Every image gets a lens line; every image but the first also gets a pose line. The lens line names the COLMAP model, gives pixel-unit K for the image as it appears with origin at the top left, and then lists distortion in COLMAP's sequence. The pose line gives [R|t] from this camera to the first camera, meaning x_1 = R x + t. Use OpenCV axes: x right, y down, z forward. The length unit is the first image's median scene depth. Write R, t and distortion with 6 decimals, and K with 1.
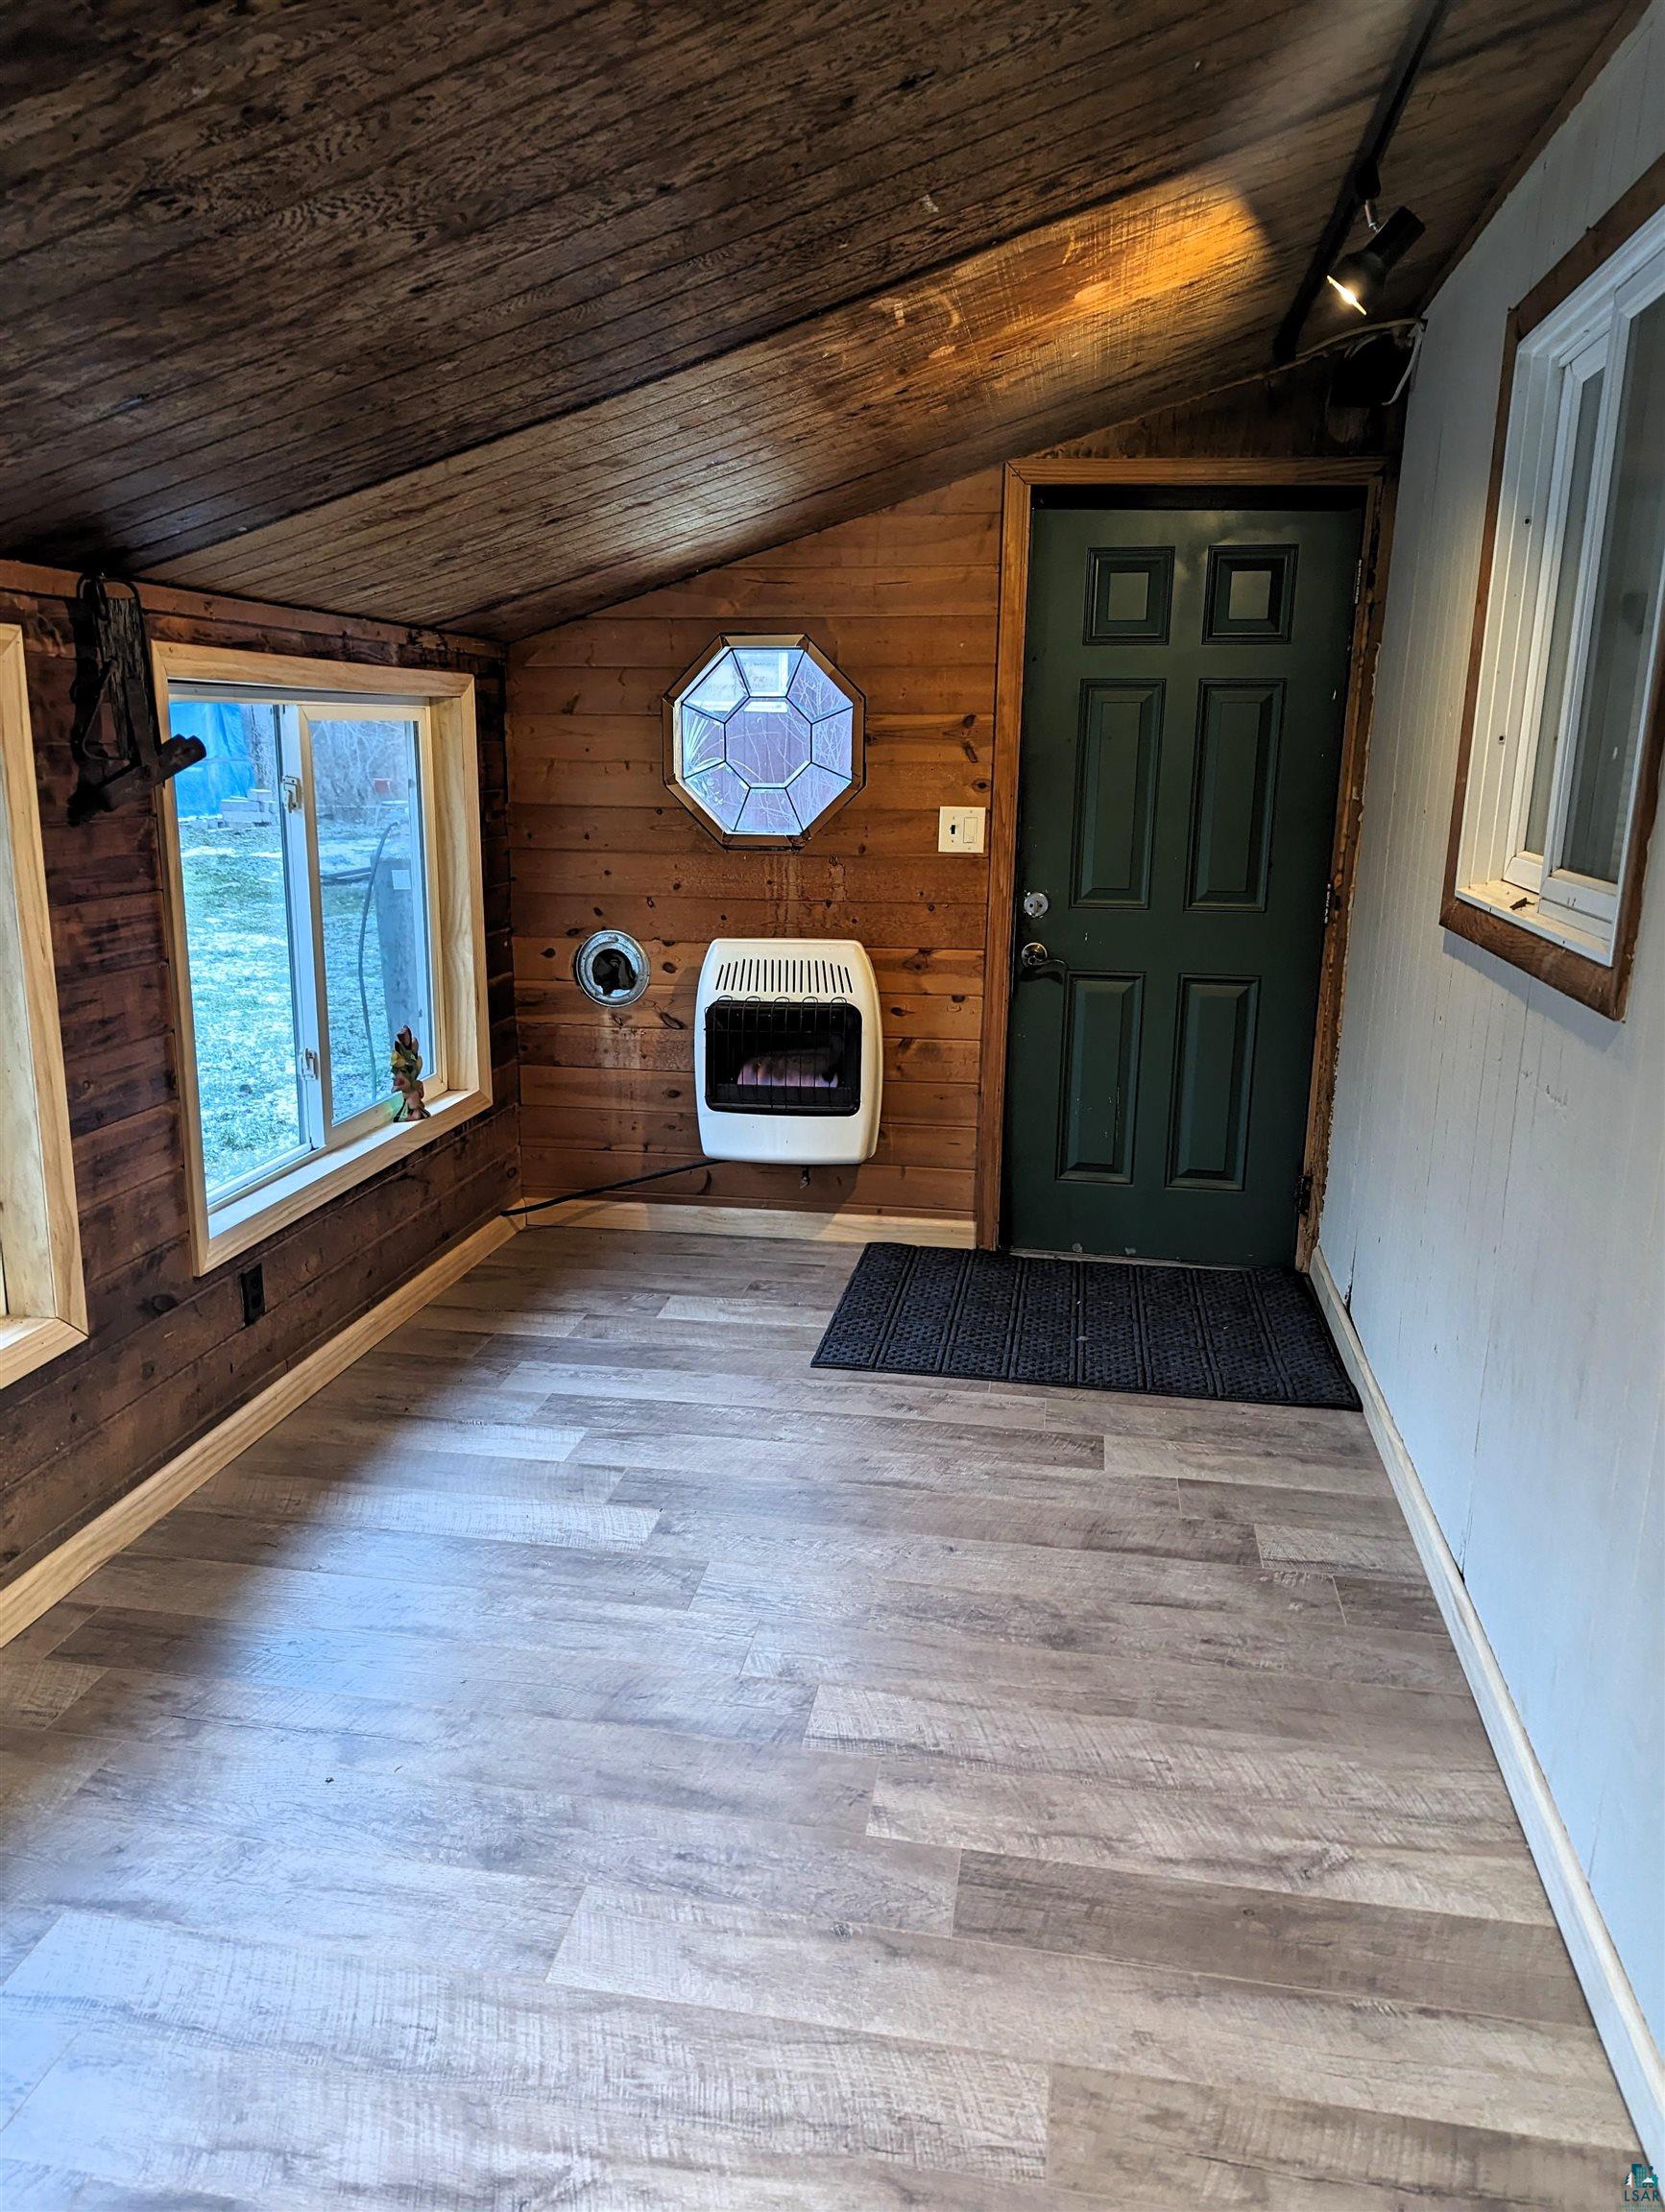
lens RADIAL K [[1552.1, 0, 833.4], [0, 1552.1, 1105.6], [0, 0, 1]] dist [0.059993, -0.046500]
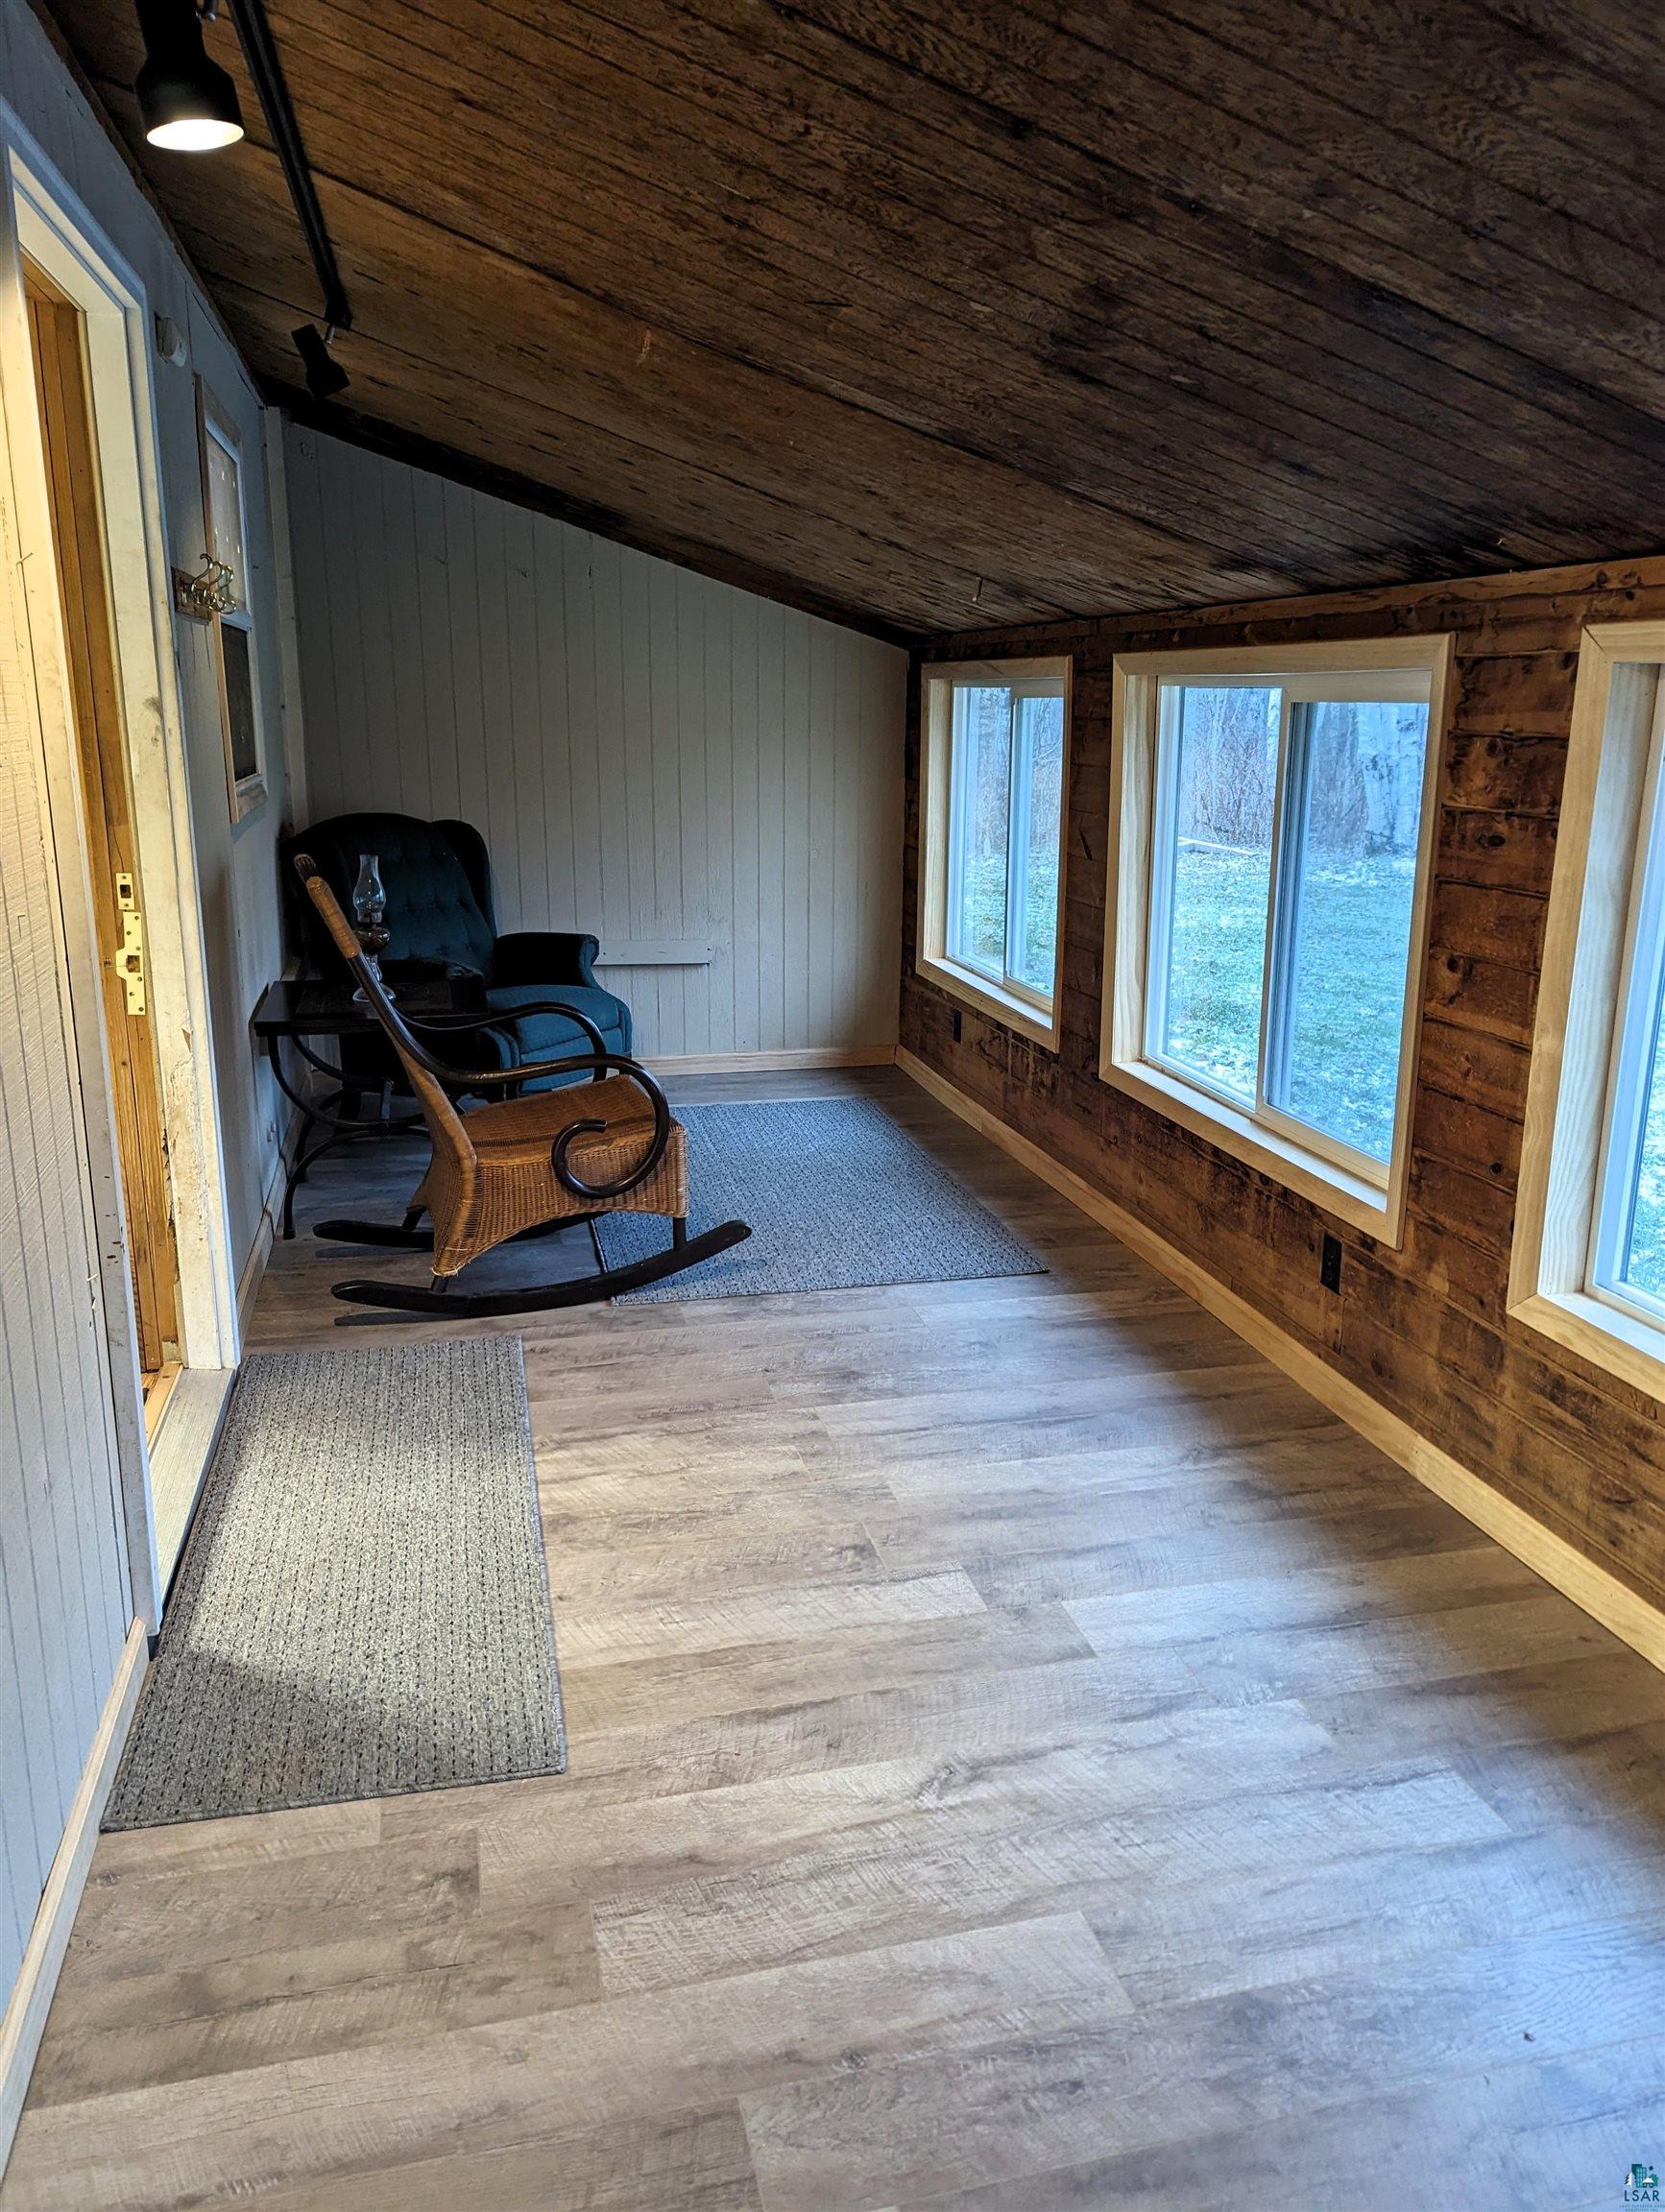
lens RADIAL K [[1552.1, 0, 830.1], [0, 1552.1, 1099.5], [0, 0, 1]] dist [0.059993, -0.046500]
pose [[-0.914237, 0.082999, -0.396588, 0.359131], [-0.113977, 0.886590, 0.448294, -0.397936], [0.388819, 0.455048, -0.801093, 1.596448]]
